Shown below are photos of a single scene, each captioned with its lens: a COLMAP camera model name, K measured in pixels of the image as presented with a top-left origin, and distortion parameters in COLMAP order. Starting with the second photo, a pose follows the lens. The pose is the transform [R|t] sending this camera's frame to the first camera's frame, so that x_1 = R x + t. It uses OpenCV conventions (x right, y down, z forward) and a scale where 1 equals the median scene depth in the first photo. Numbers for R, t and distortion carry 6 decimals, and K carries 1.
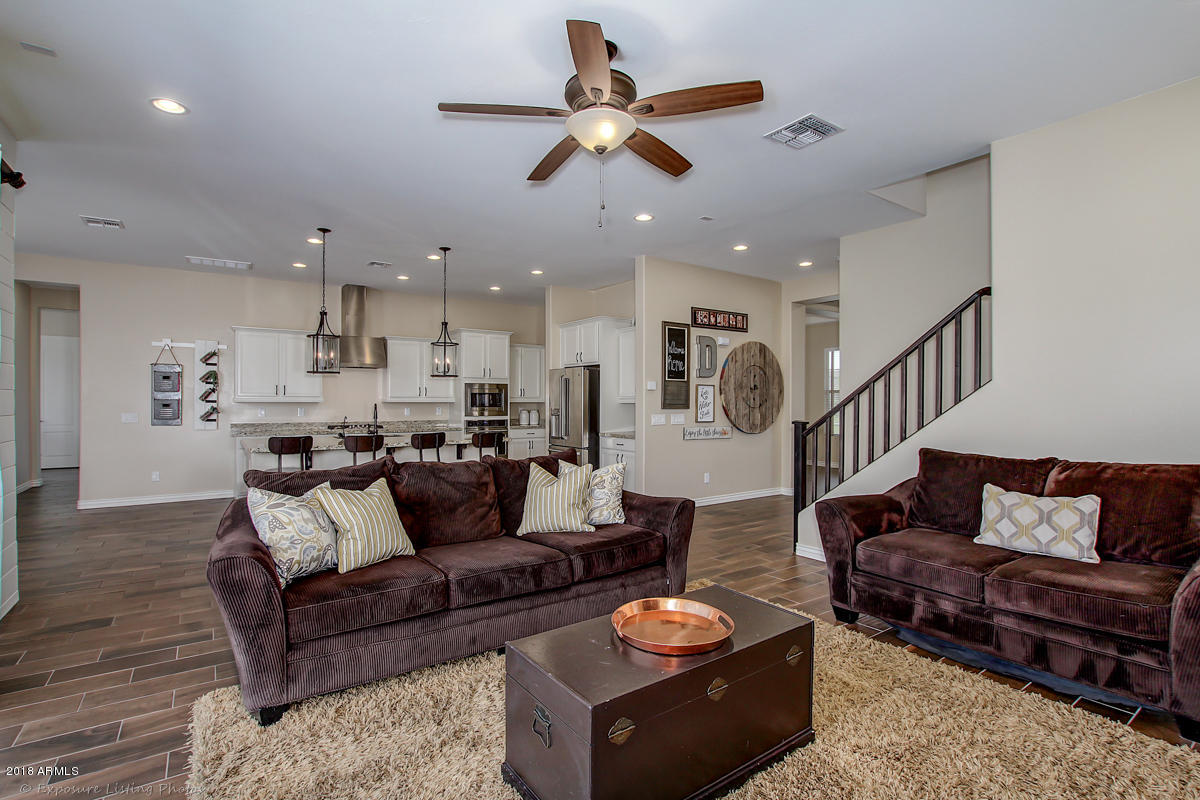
lens RADIAL K [[567.0, 0, 590.4], [0, 567.0, 396.5], [0, 0, 1]] dist [-0.030274, 0.001801]
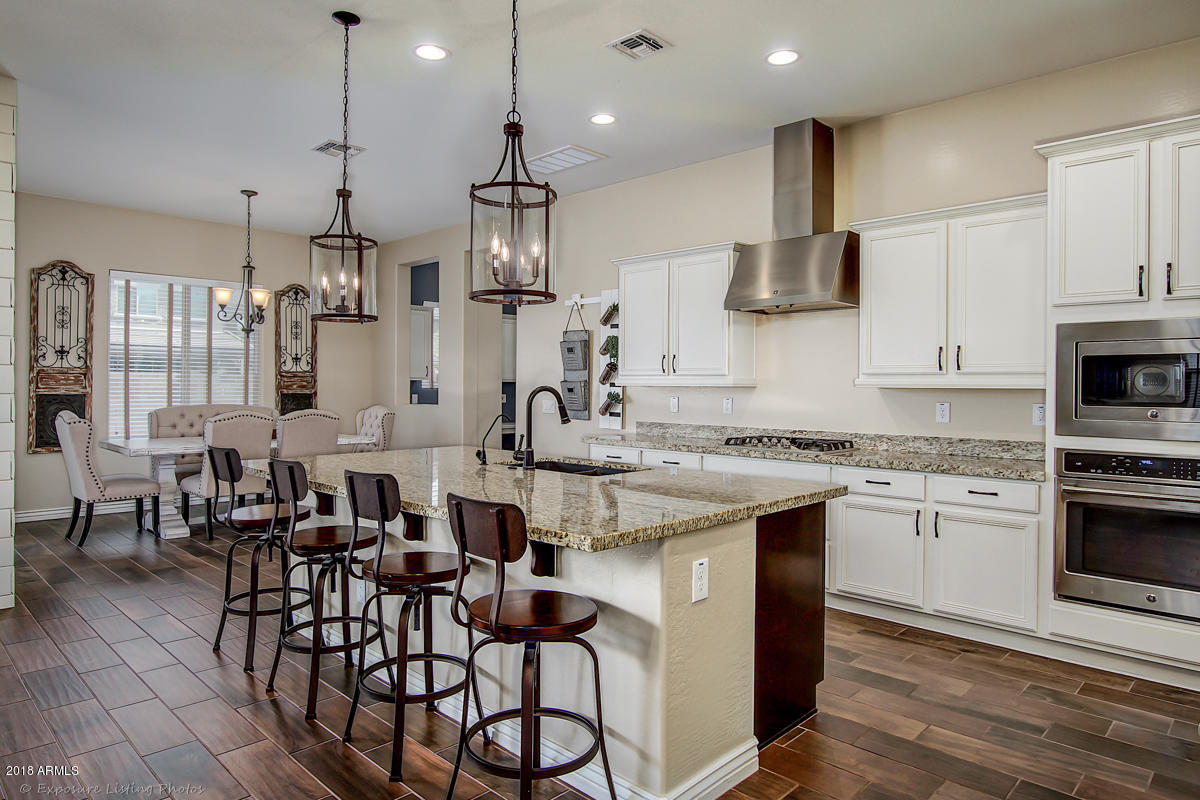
lens RADIAL K [[727.2, 0, 598.4], [0, 727.2, 388.1], [0, 0, 1]] dist [-0.024185, 0.006154]
pose [[0.199385, 0.002155, -0.979919, 0.123990], [0.000125, 0.999998, 0.002225, 0.010834], [0.979921, -0.000566, 0.199384, 0.815987]]
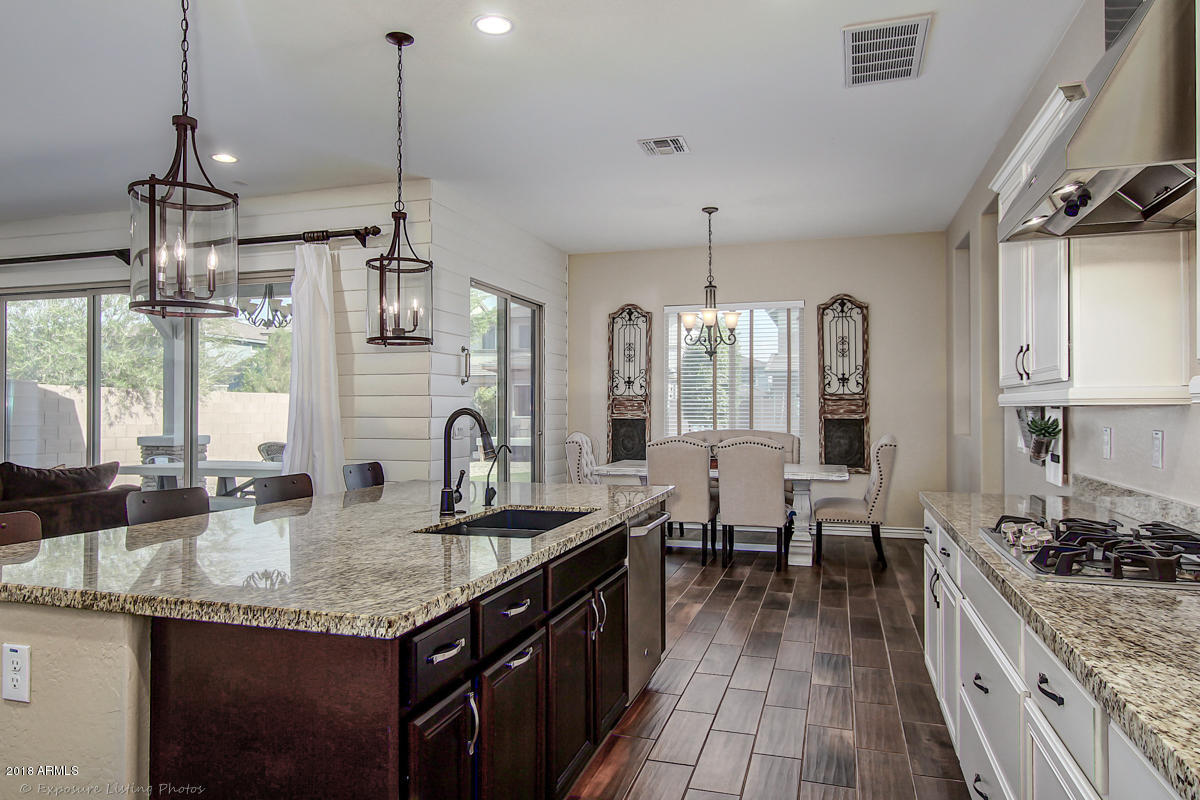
lens RADIAL K [[786.4, 0, 595.5], [0, 786.4, 399.4], [0, 0, 1]] dist [0.006939, 0.005220]
pose [[-0.787196, -0.007909, -0.616652, -0.147891], [0.004322, 0.999822, -0.018341, 0.013269], [0.616687, -0.017103, -0.787022, 1.210664]]
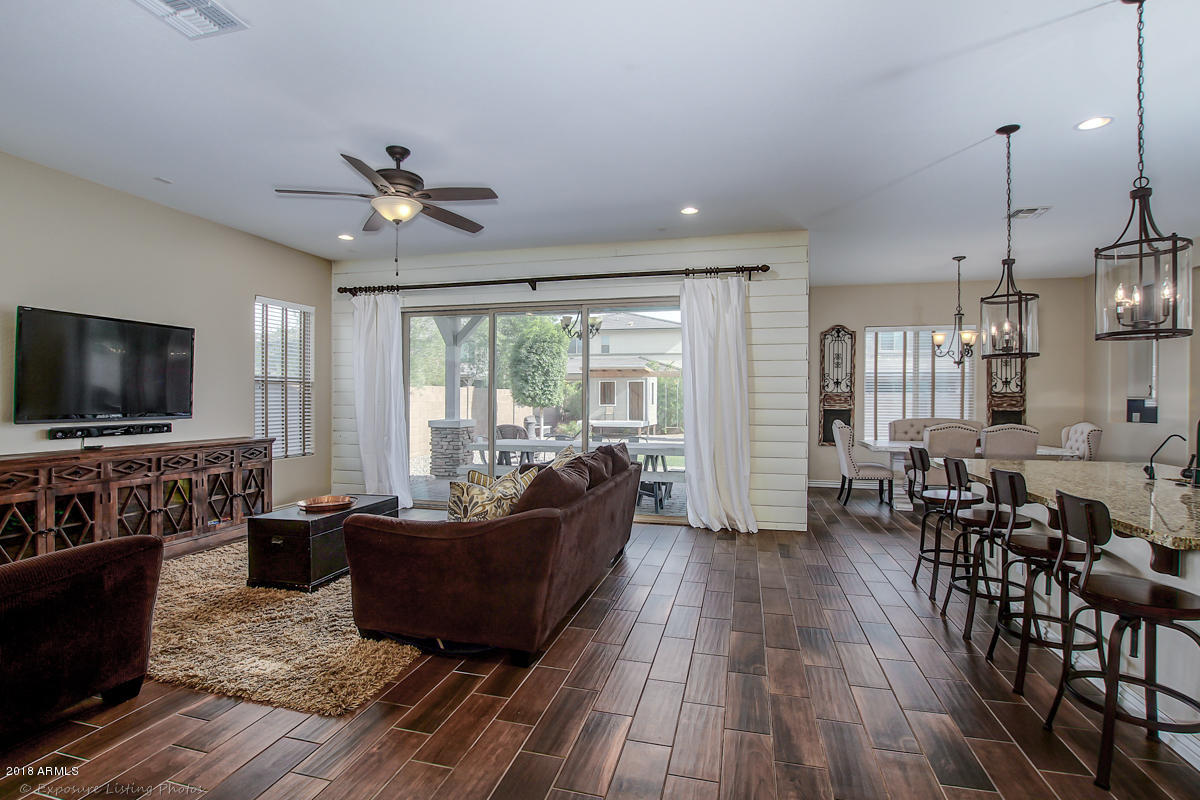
lens RADIAL K [[579.0, 0, 596.0], [0, 579.0, 403.0], [0, 0, 1]] dist [-0.030506, 0.002405]
pose [[-0.753826, -0.000145, -0.657074, 0.217164], [-0.001527, 0.999998, 0.001531, 0.006785], [0.657072, 0.002157, -0.753825, 0.882606]]
